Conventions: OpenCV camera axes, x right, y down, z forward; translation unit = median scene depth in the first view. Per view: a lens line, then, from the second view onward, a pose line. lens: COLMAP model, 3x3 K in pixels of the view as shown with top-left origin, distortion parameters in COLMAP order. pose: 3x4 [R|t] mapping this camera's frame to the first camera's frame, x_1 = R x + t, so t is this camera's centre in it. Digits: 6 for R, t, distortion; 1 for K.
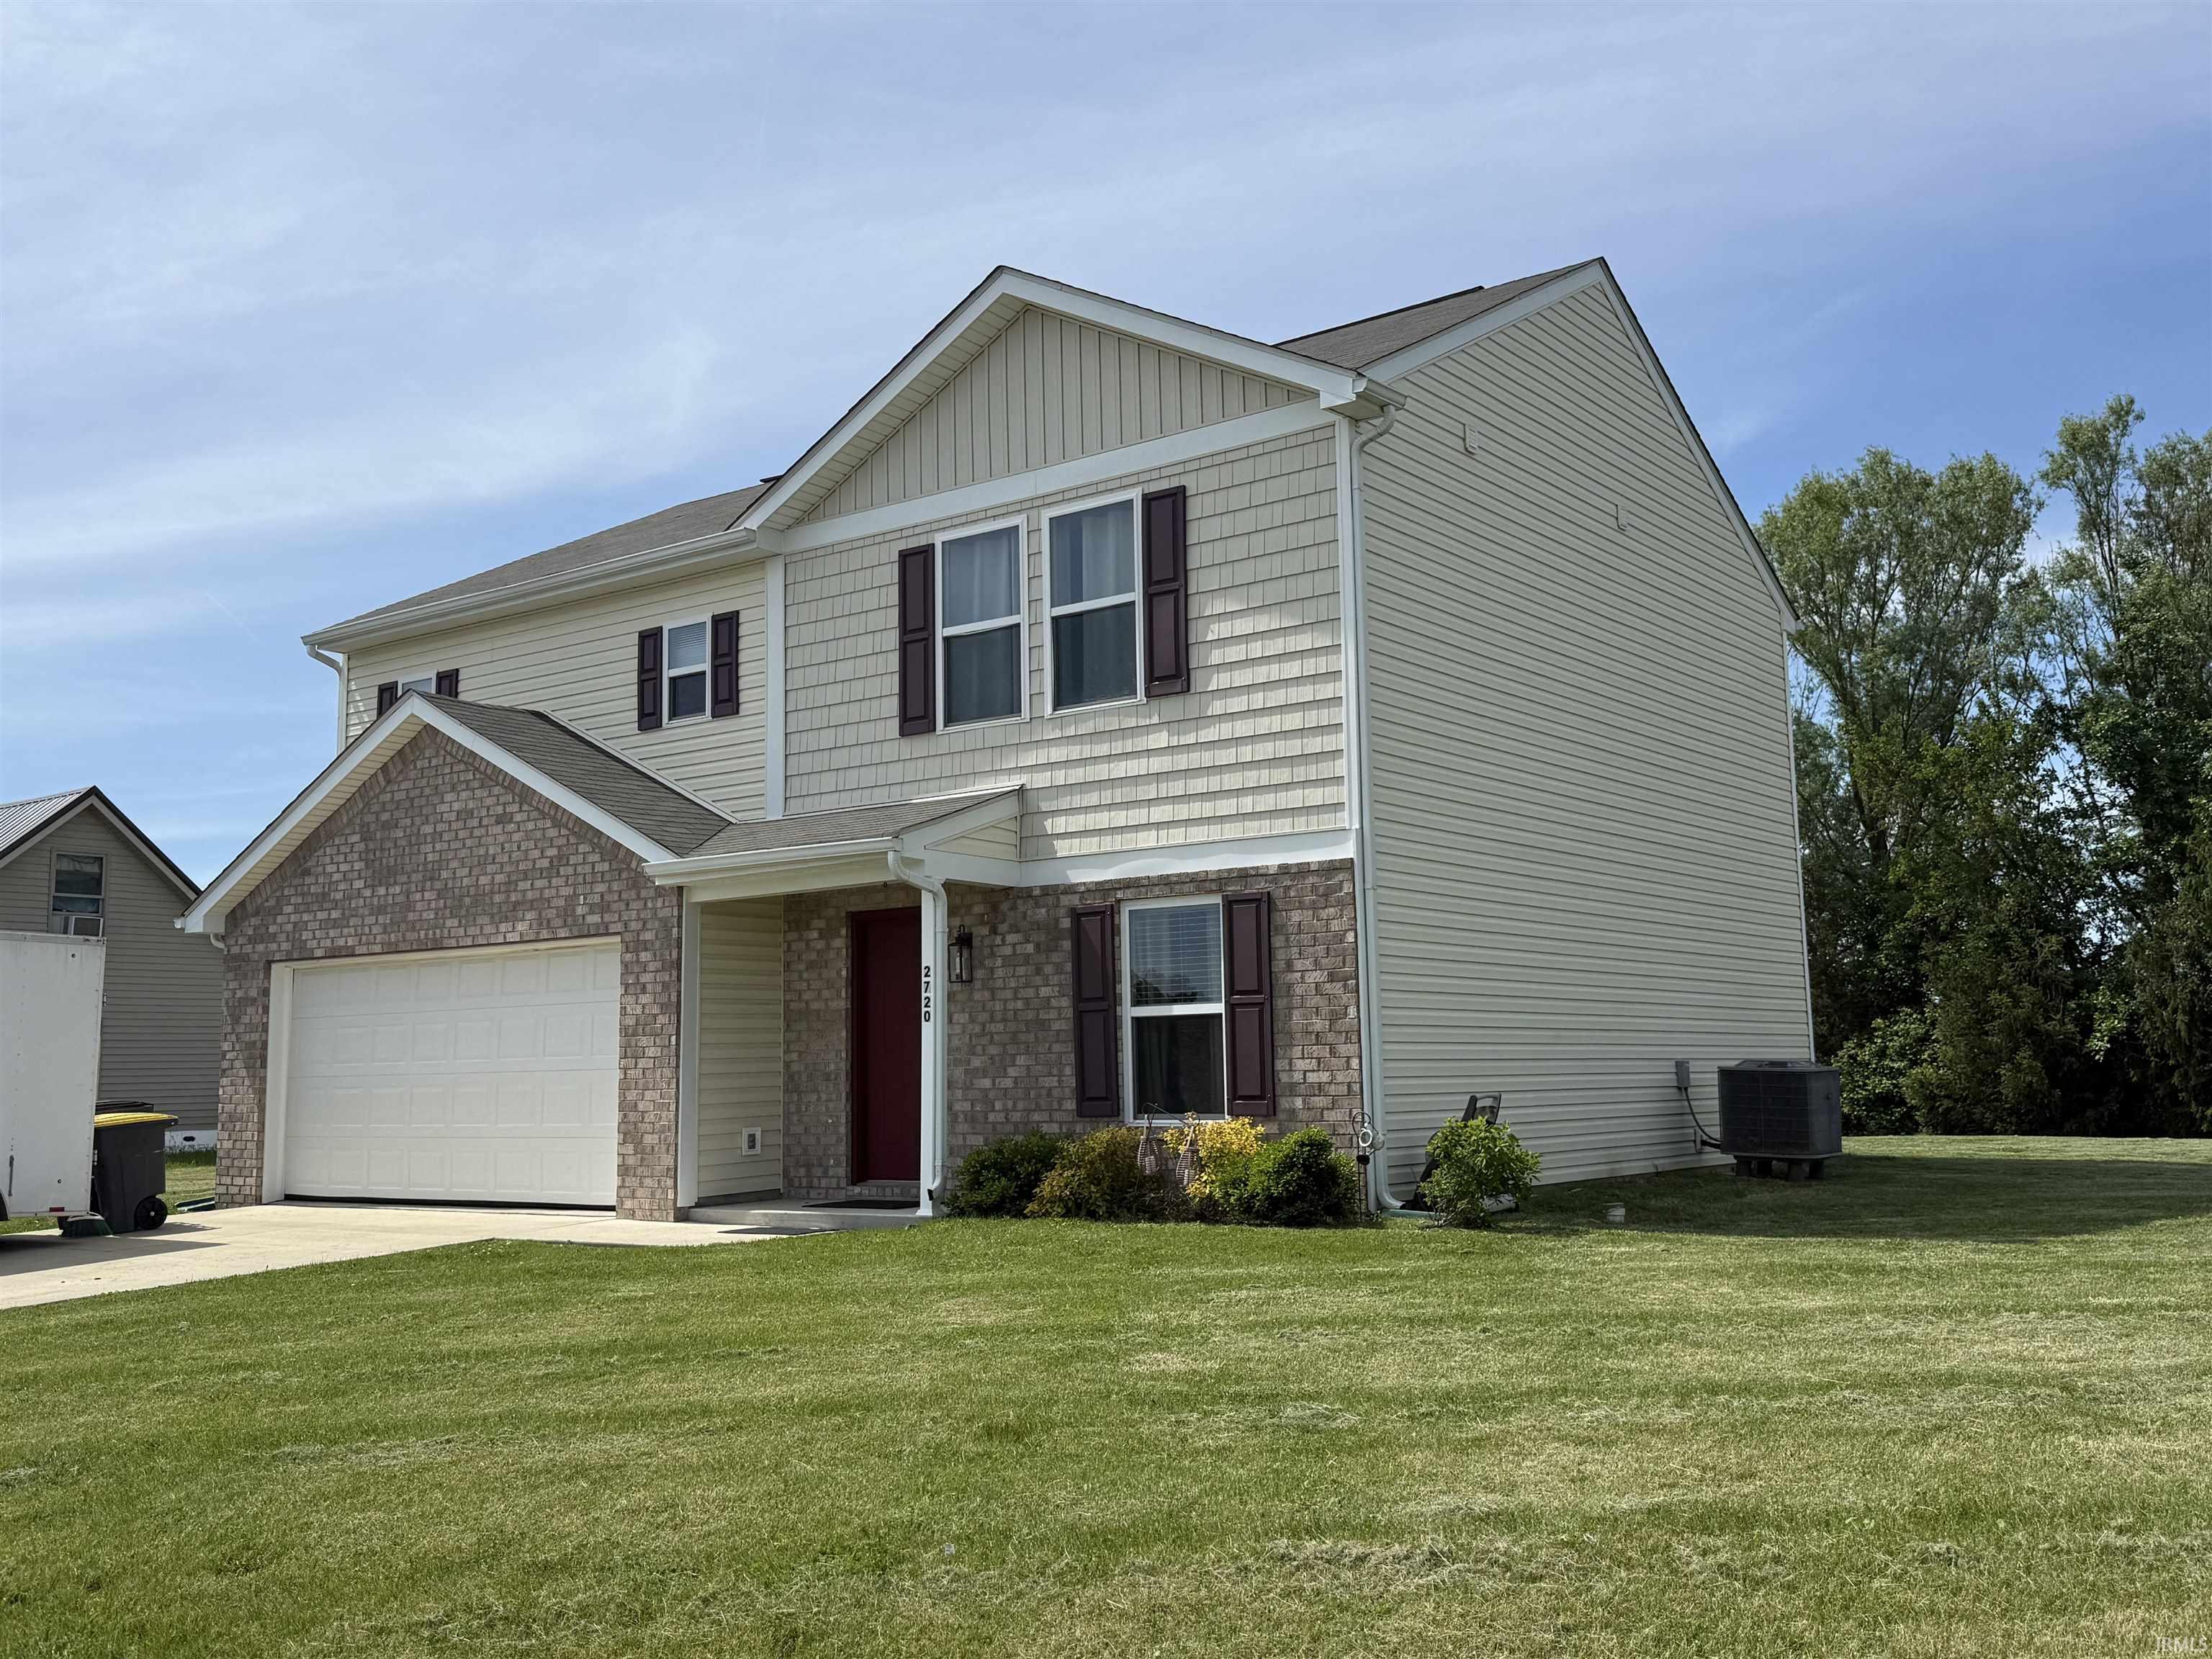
lens RADIAL K [[2048.1, 0, 1101.2], [0, 2048.1, 810.7], [0, 0, 1]] dist [0.094813, 0.000000]
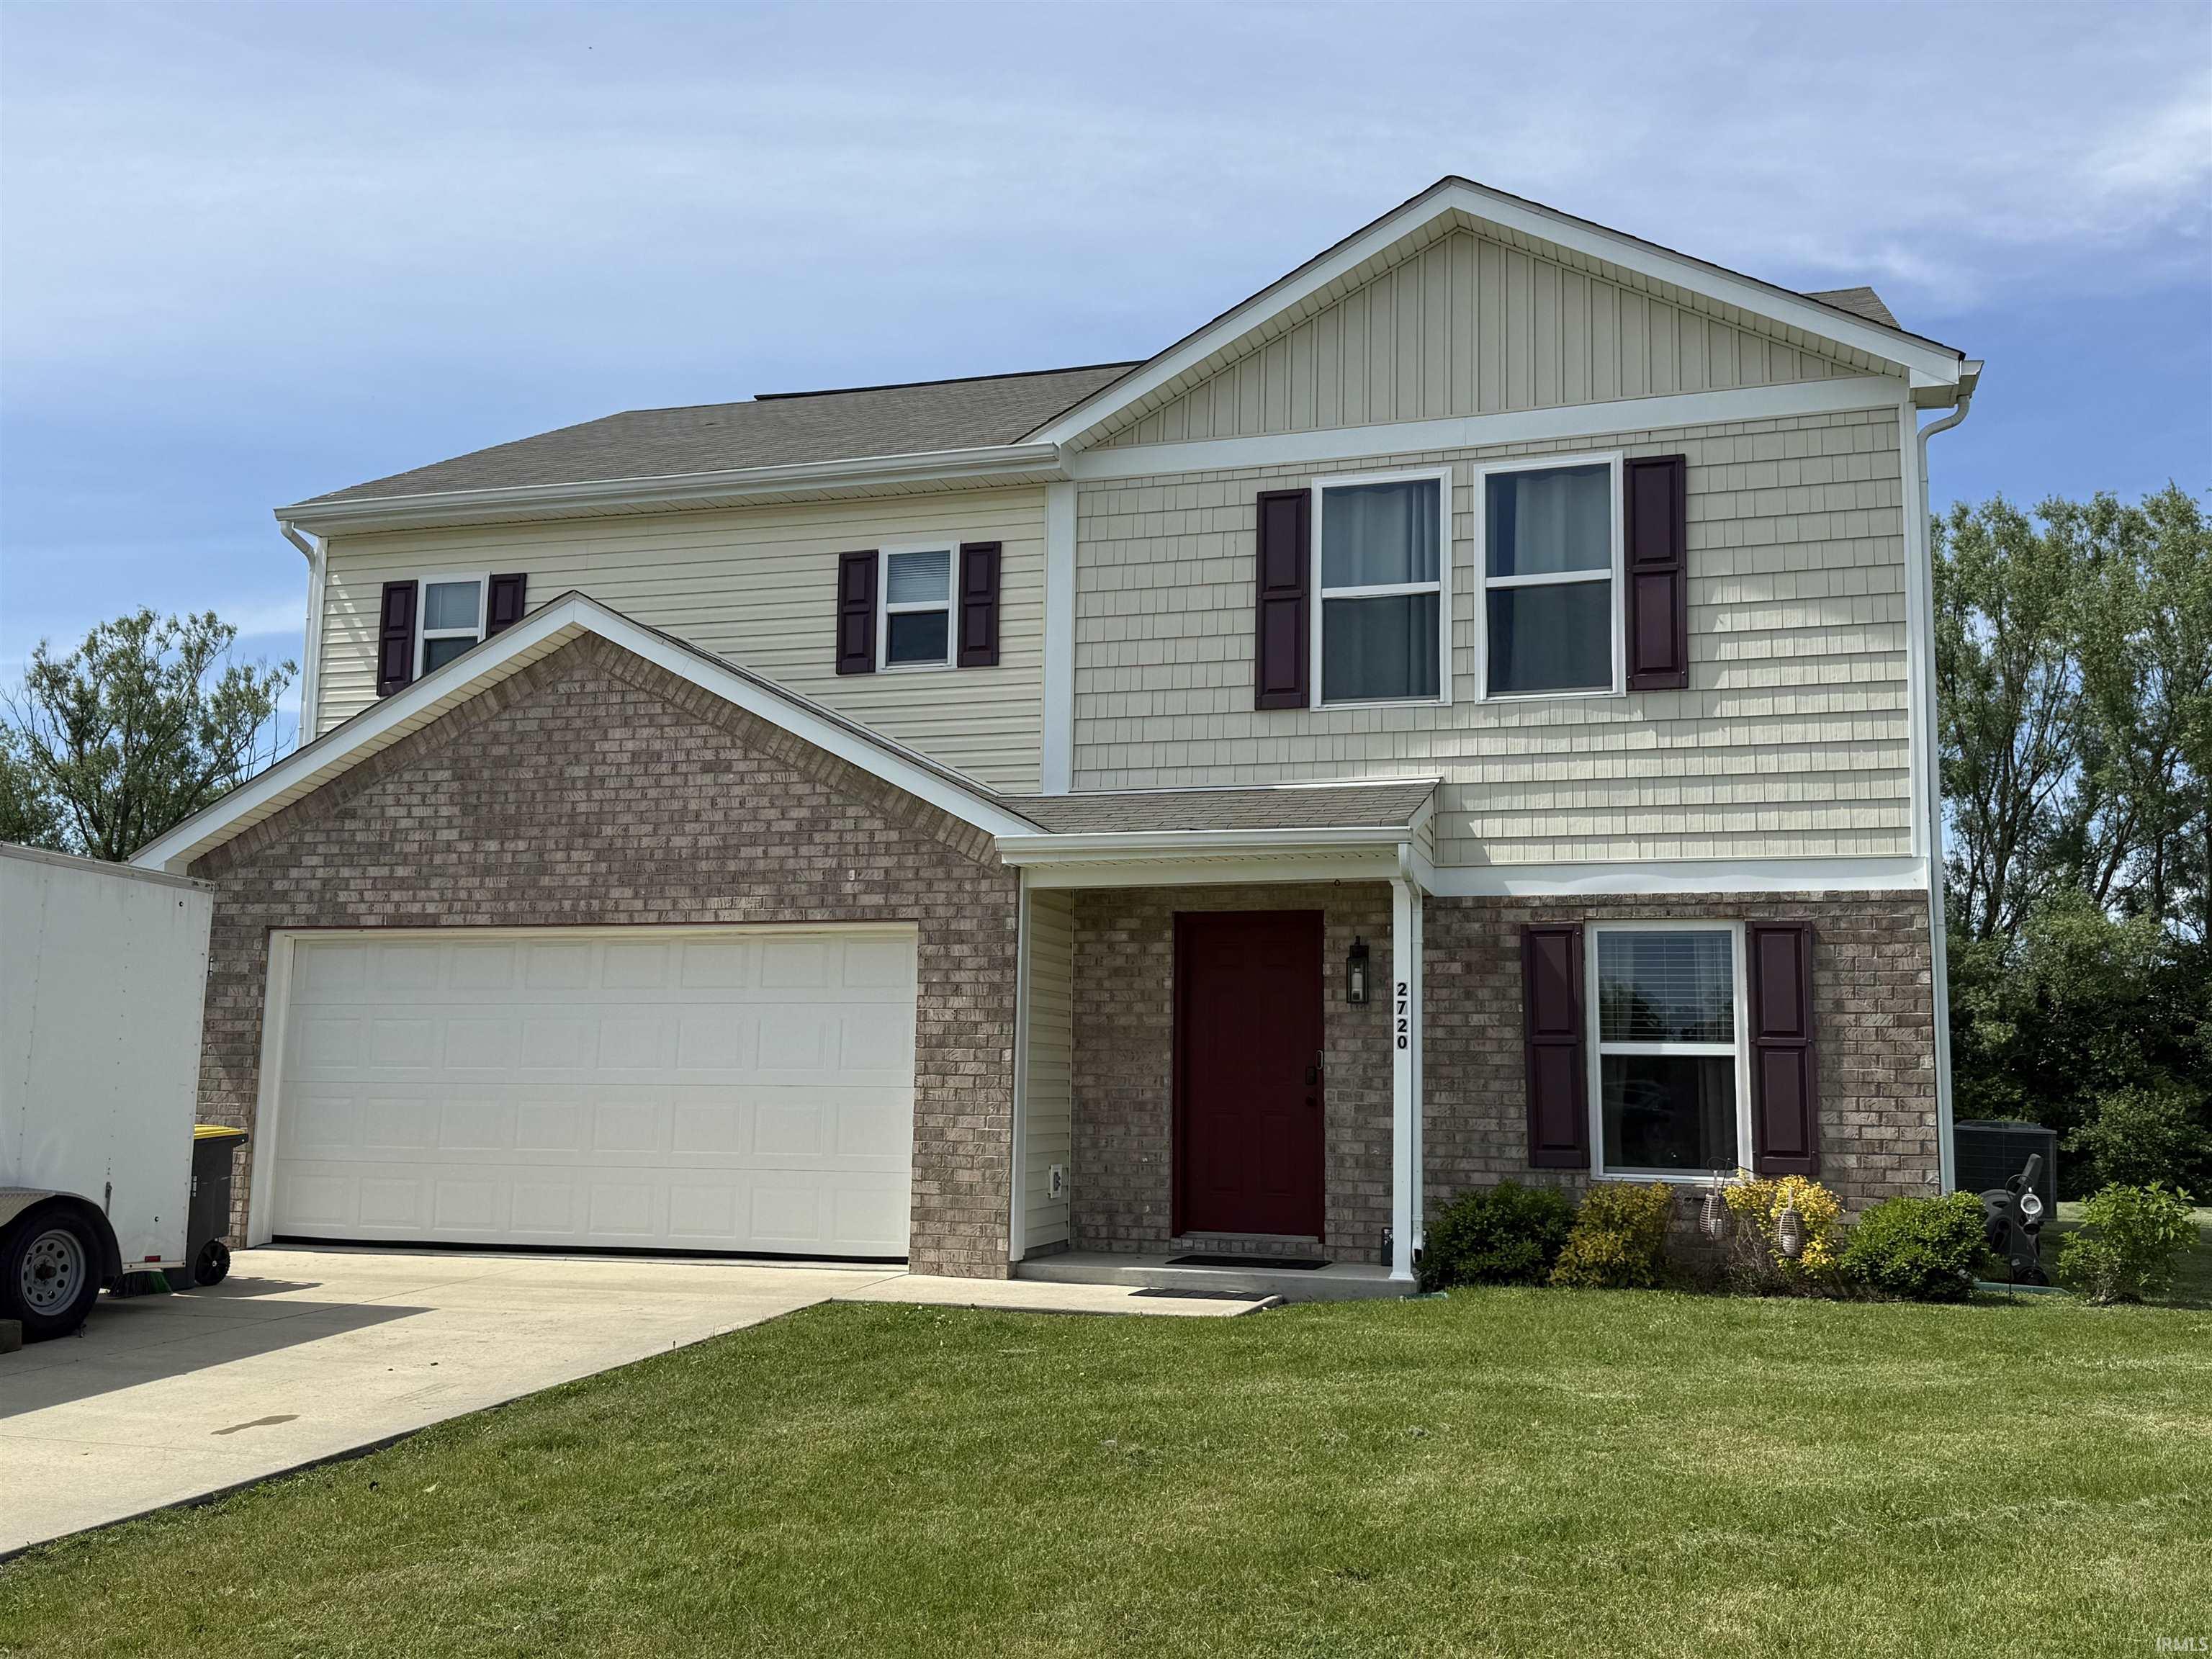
lens RADIAL K [[2048.1, 0, 1106.6], [0, 2048.1, 834.7], [0, 0, 1]] dist [0.094813, 0.000000]
pose [[0.944588, 0.076141, 0.319305, -0.431549], [-0.074395, 0.997072, -0.017682, 0.035678], [-0.319717, -0.007052, 0.947487, 0.218641]]
